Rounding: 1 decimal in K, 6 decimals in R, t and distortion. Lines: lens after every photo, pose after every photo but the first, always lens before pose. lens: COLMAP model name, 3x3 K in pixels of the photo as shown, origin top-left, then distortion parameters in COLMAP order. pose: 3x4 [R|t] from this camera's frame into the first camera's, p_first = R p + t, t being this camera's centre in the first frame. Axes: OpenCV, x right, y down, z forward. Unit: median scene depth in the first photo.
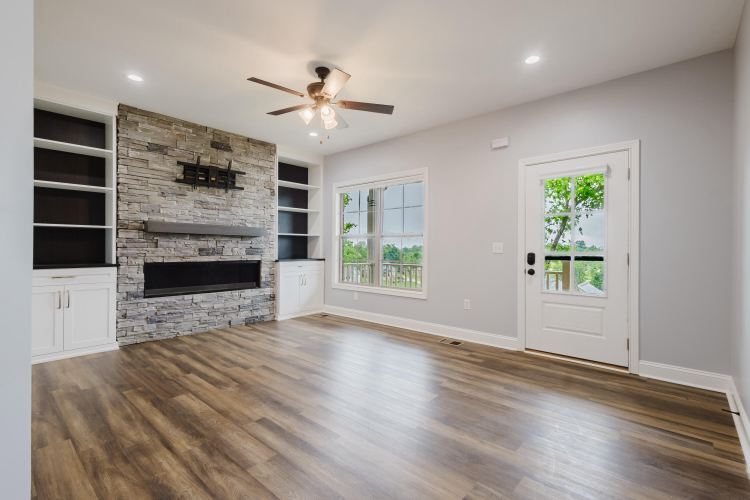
lens RADIAL K [[344.0, 0, 374.4], [0, 344.0, 248.5], [0, 0, 1]] dist [0.007504, -0.001597]
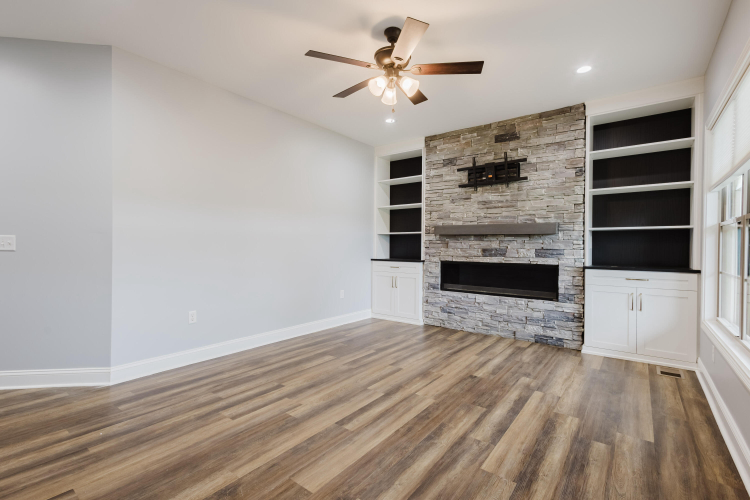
lens RADIAL K [[344.0, 0, 375.8], [0, 344.0, 247.1], [0, 0, 1]] dist [0.007504, -0.001597]
pose [[0.071684, -0.003072, -0.997423, 0.529447], [-0.009266, 0.999950, -0.003745, 0.001090], [0.997384, 0.009511, 0.071652, 0.711020]]
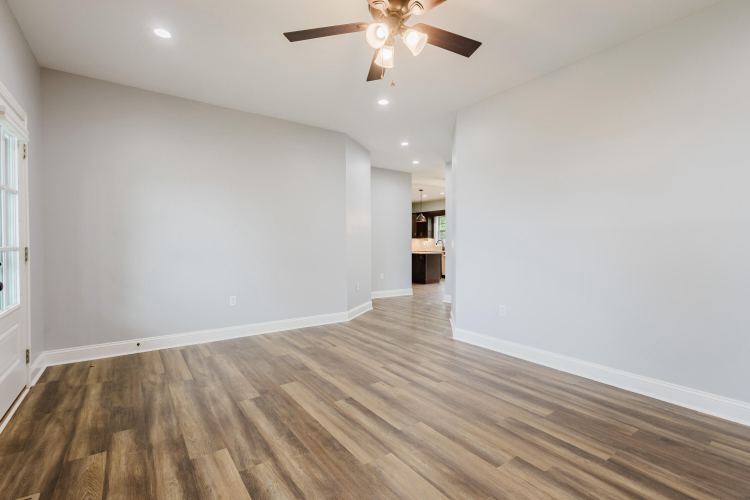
lens RADIAL K [[344.0, 0, 371.8], [0, 344.0, 248.3], [0, 0, 1]] dist [0.007504, -0.001597]
pose [[-0.972375, -0.011970, 0.233119, -0.214892], [-0.008884, 0.999859, 0.014284, -0.003065], [-0.233257, 0.011818, -0.972343, 1.299496]]
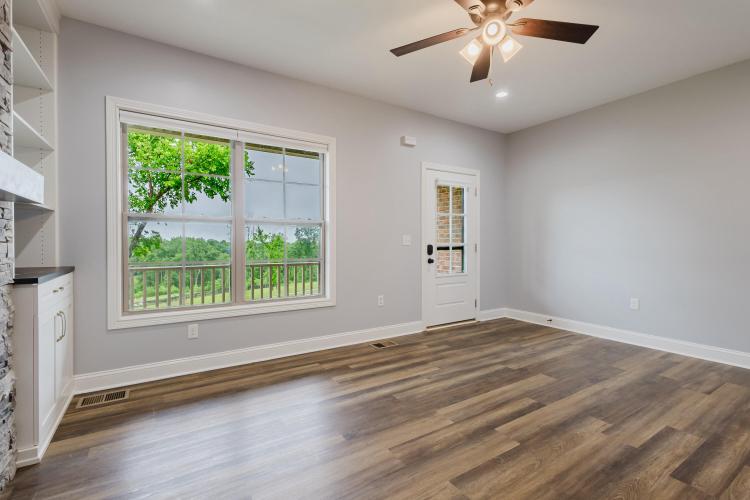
lens RADIAL K [[344.0, 0, 377.2], [0, 344.0, 247.4], [0, 0, 1]] dist [0.007504, -0.001597]
pose [[0.275131, -0.022093, 0.961153, -0.681069], [0.001817, 0.999746, 0.022460, -0.004401], [-0.961405, -0.004433, 0.275101, 0.806715]]
